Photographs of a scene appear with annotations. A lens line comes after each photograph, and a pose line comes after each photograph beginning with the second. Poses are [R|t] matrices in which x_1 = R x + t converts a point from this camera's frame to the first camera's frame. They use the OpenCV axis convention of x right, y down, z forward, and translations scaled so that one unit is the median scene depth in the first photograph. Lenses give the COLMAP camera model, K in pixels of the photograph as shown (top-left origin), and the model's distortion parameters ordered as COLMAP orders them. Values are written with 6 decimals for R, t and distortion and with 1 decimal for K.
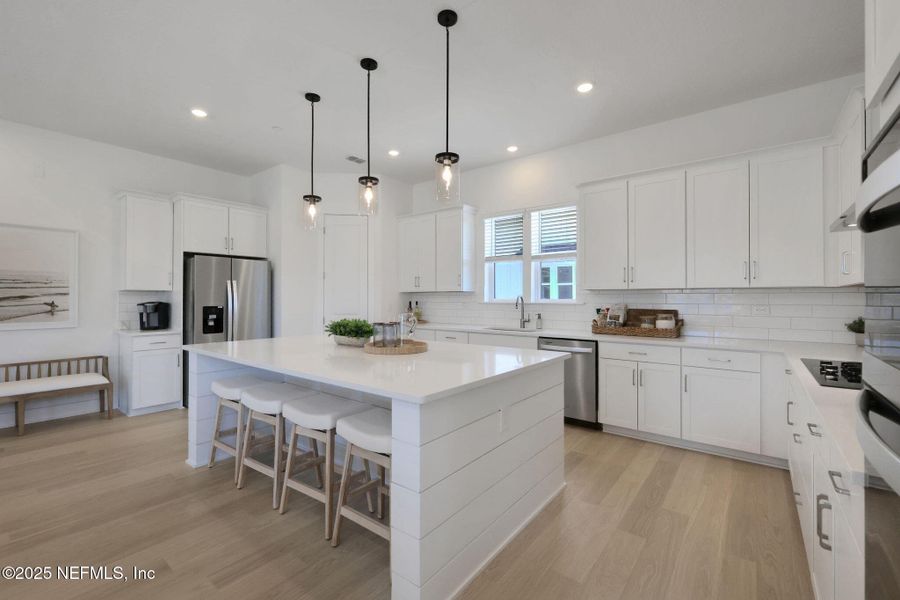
lens RADIAL K [[382.0, 0, 451.1], [0, 382.0, 294.5], [0, 0, 1]] dist [-0.002466, -0.000041]
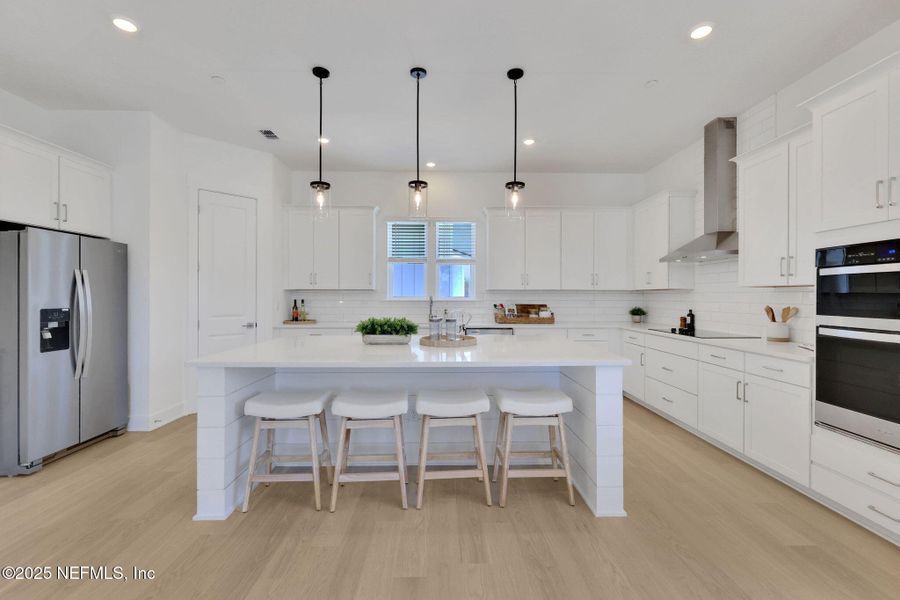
lens RADIAL K [[382.0, 0, 446.8], [0, 382.0, 293.7], [0, 0, 1]] dist [-0.002466, -0.000041]
pose [[0.782240, 0.004450, 0.622962, -0.616734], [-0.008271, 0.999961, 0.003243, -0.002905], [-0.622923, -0.007689, 0.782246, 0.096085]]
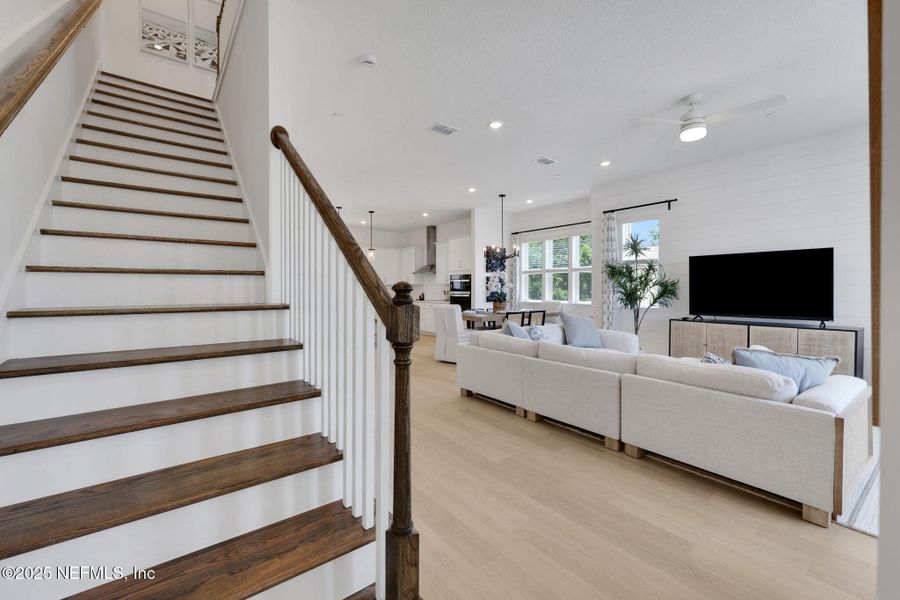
lens RADIAL K [[382.0, 0, 449.2], [0, 382.0, 295.0], [0, 0, 1]] dist [-0.002466, -0.000041]
pose [[0.248520, -0.011214, 0.968562, -2.798375], [-0.010223, 0.999847, 0.014199, 0.024177], [-0.968573, -0.013431, 0.248367, -0.612178]]
